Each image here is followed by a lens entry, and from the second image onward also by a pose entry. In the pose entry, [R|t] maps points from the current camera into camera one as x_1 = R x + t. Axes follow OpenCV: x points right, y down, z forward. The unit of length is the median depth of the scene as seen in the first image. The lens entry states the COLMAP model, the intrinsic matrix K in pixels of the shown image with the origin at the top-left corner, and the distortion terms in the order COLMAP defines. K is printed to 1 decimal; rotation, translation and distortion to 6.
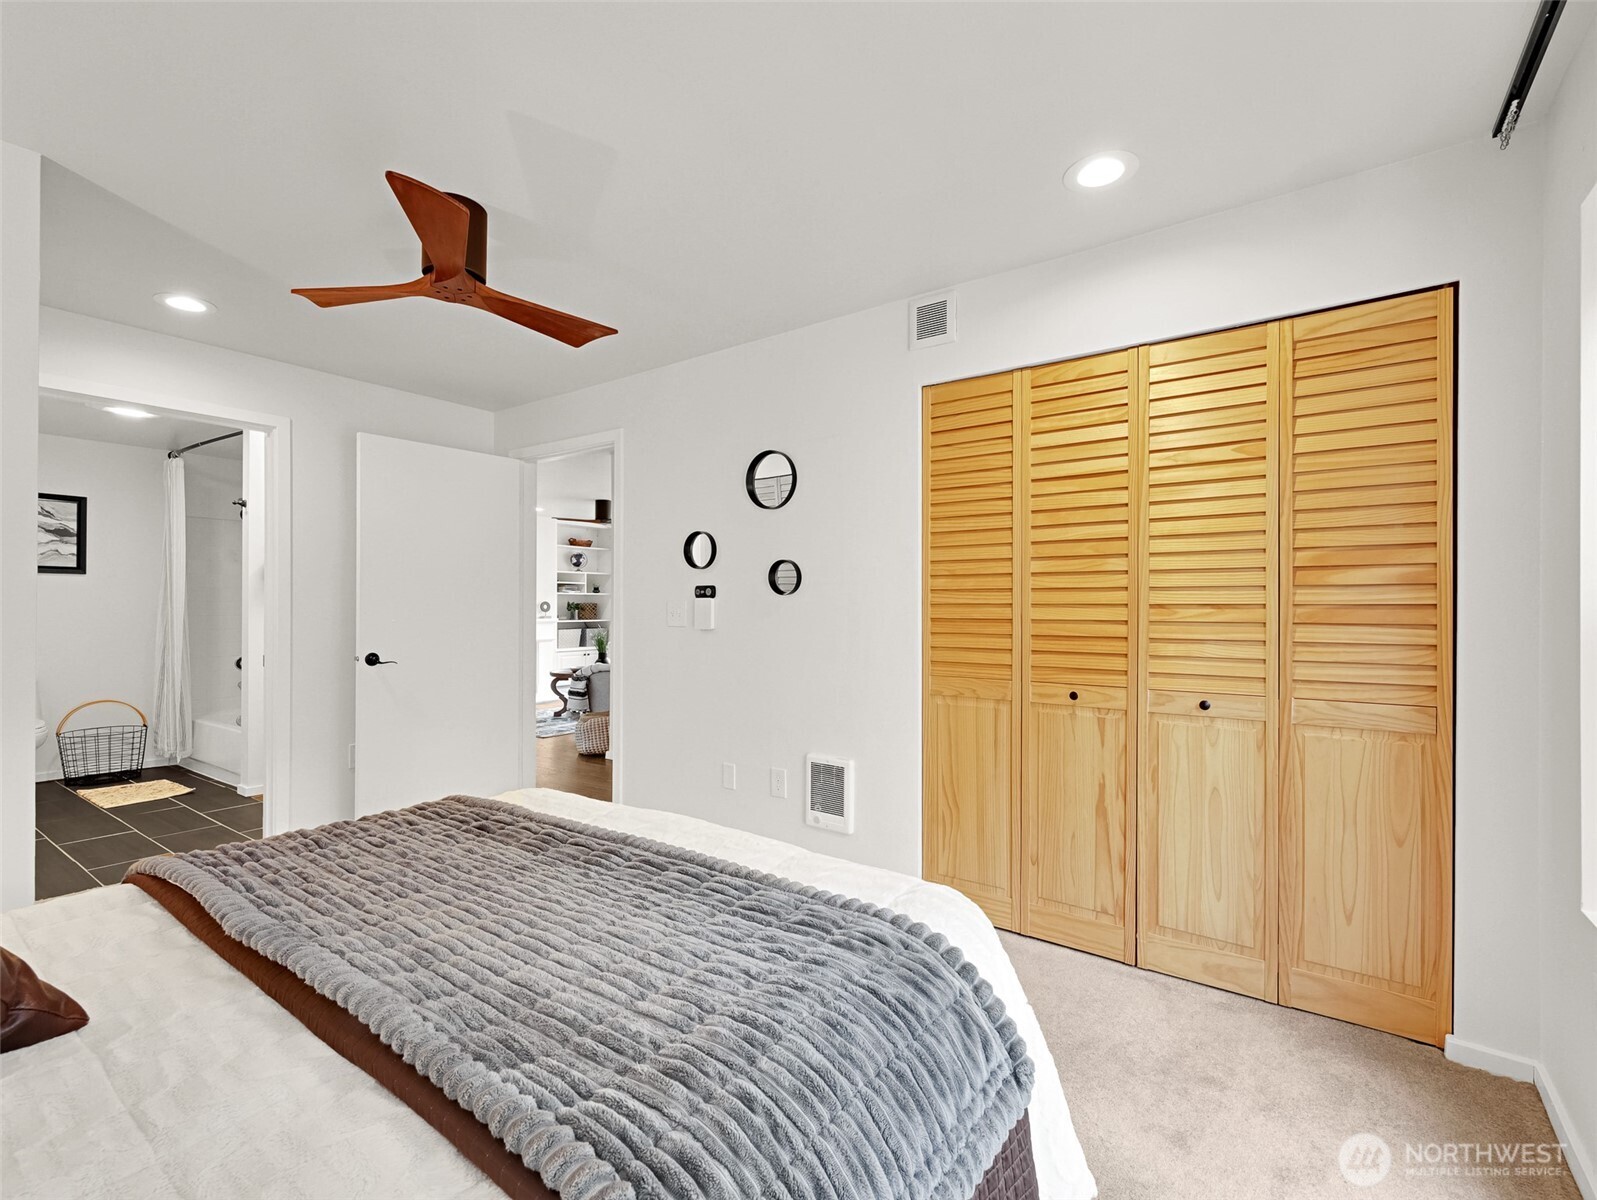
lens RADIAL K [[731.9, 0, 794.3], [0, 731.9, 607.2], [0, 0, 1]] dist [-0.002374, 0.000302]
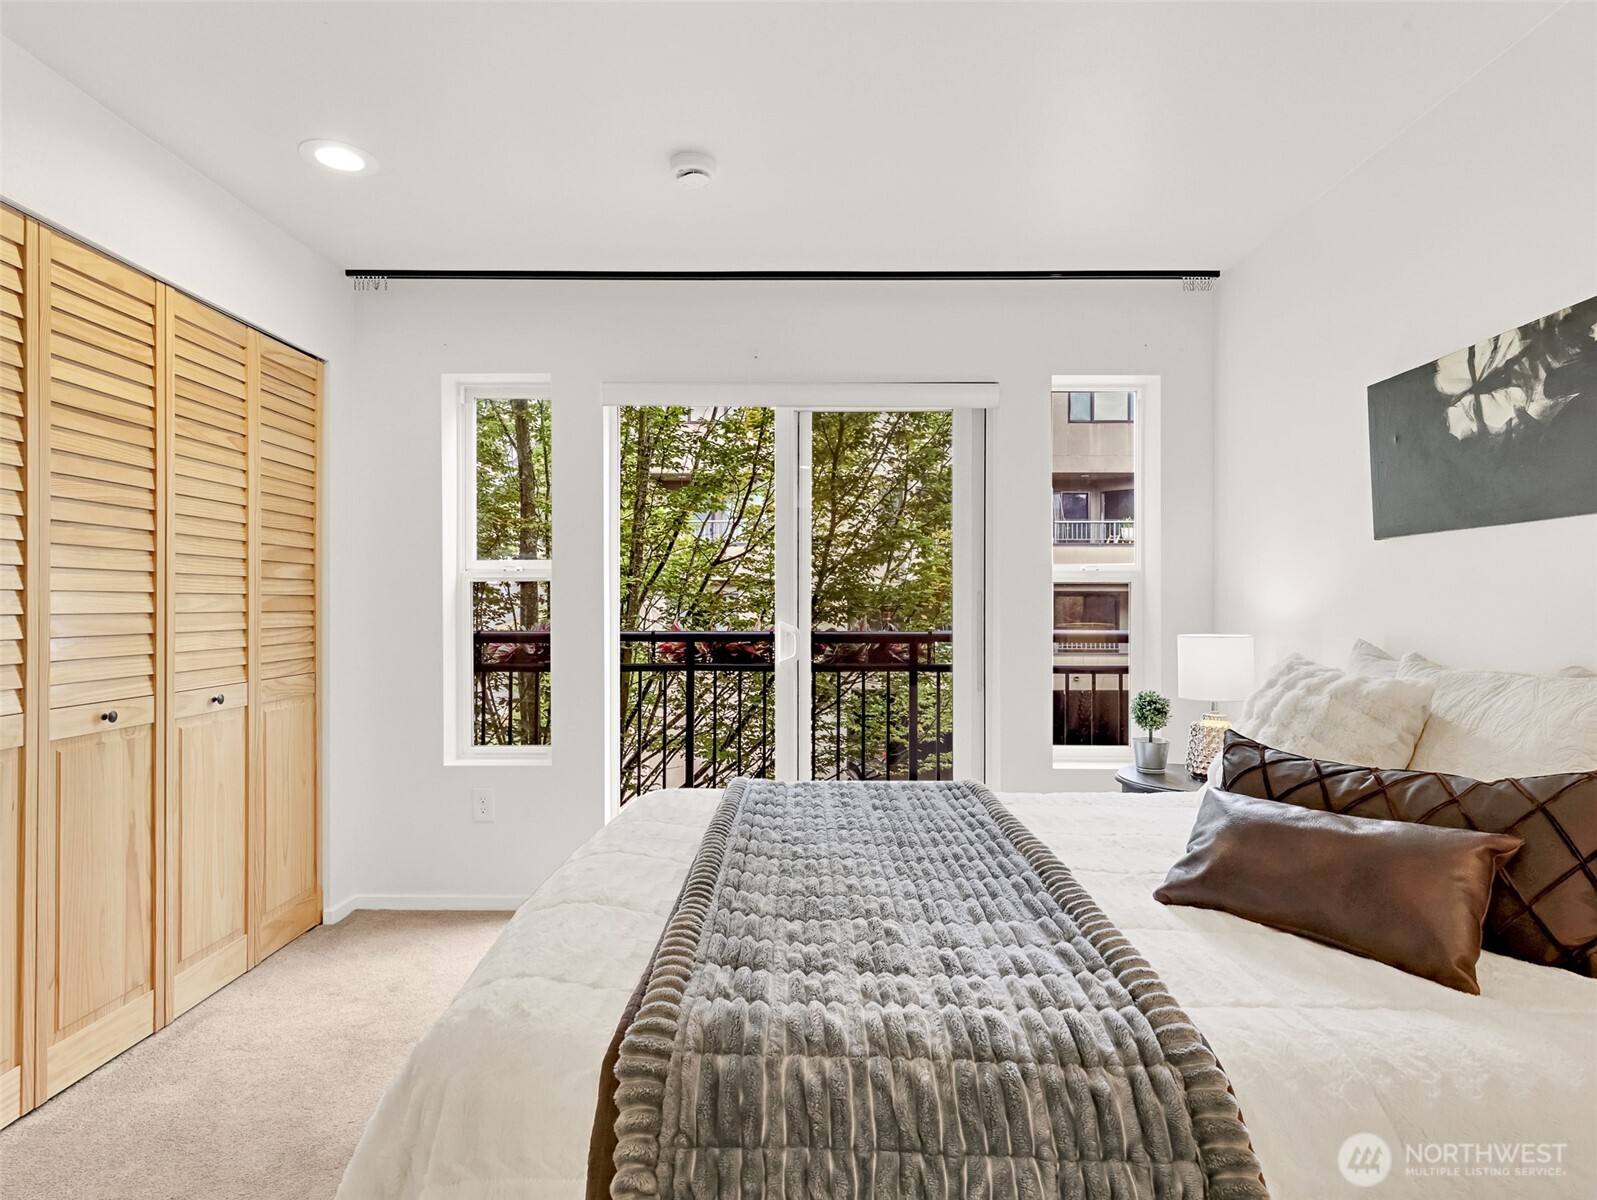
lens RADIAL K [[853.5, 0, 802.3], [0, 853.5, 602.5], [0, 0, 1]] dist [-0.002125, -0.000019]
pose [[-0.577481, -0.004804, 0.816390, -0.339902], [0.001510, 0.999975, 0.006953, 0.000360], [-0.816403, 0.005248, -0.577459, 0.440008]]
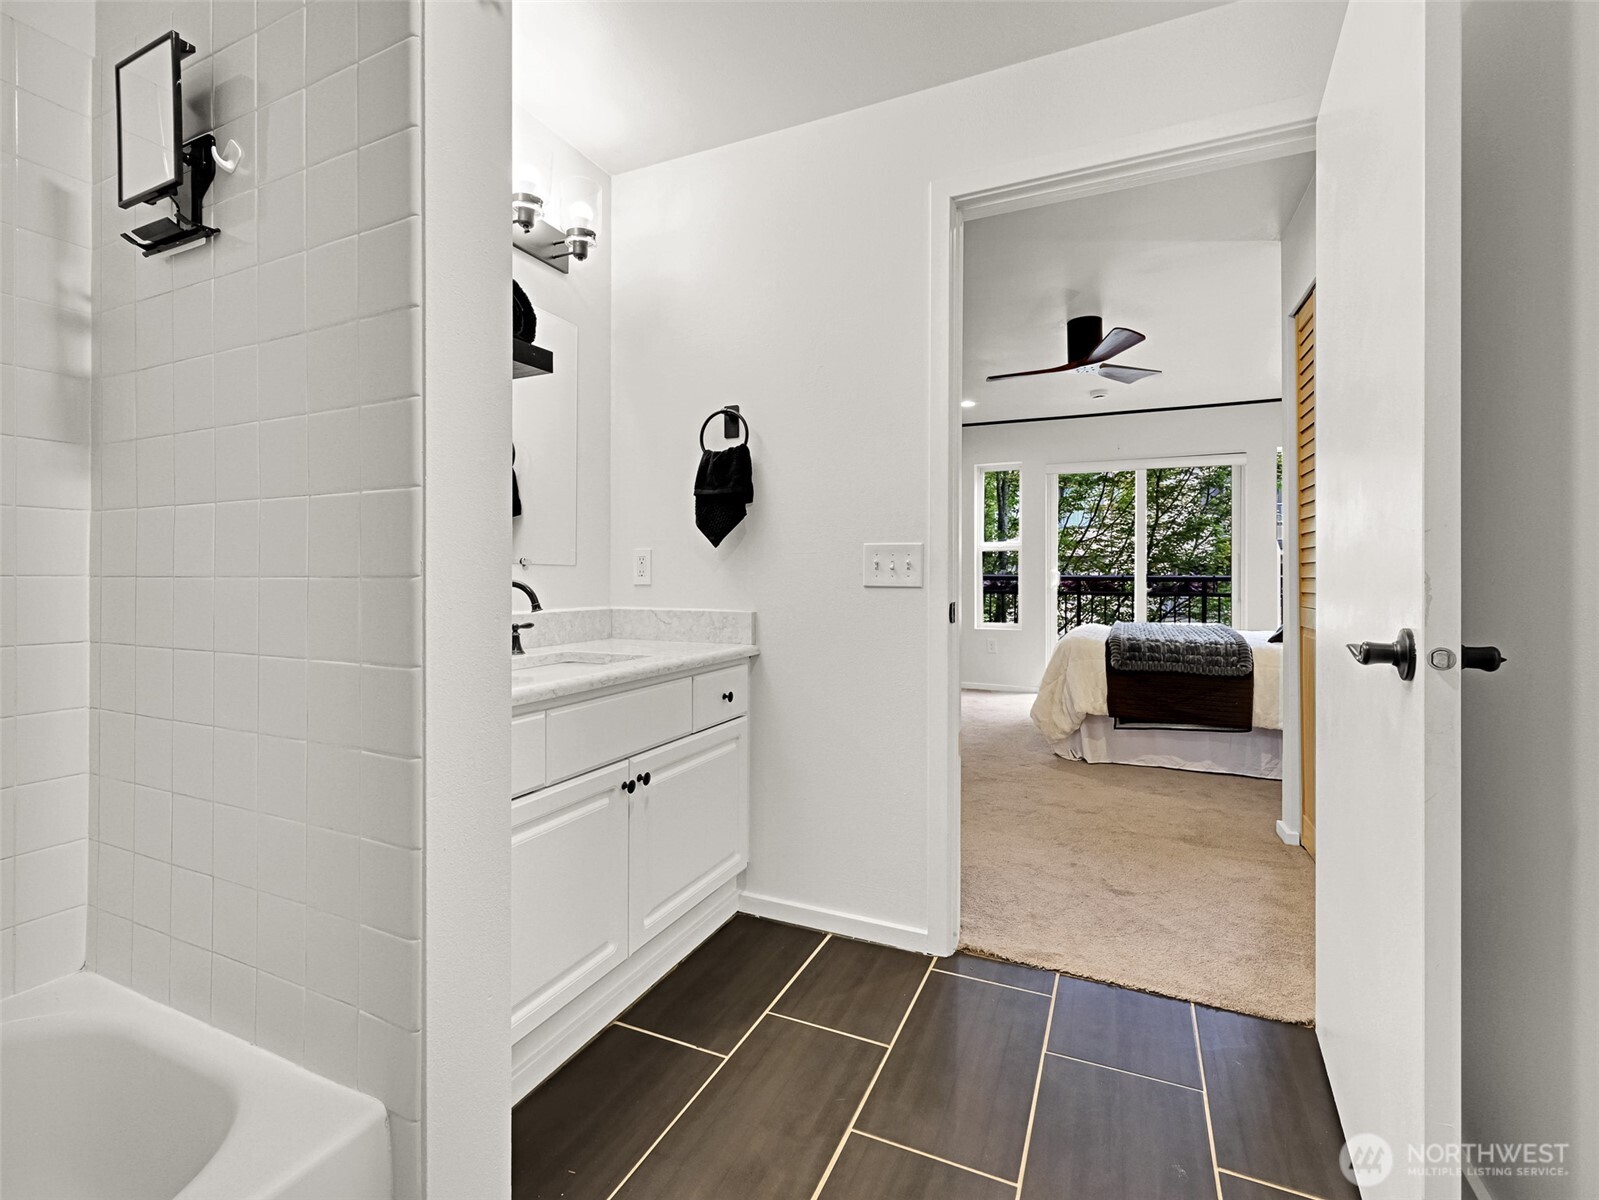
lens RADIAL K [[732.9, 0, 774.4], [0, 732.9, 571.5], [0, 0, 1]] dist [-0.002374, 0.000302]
pose [[-0.173141, -0.002522, 0.984894, -0.801762], [-0.002780, 0.999994, 0.002072, 0.019535], [-0.984893, -0.002379, -0.173147, 0.799760]]
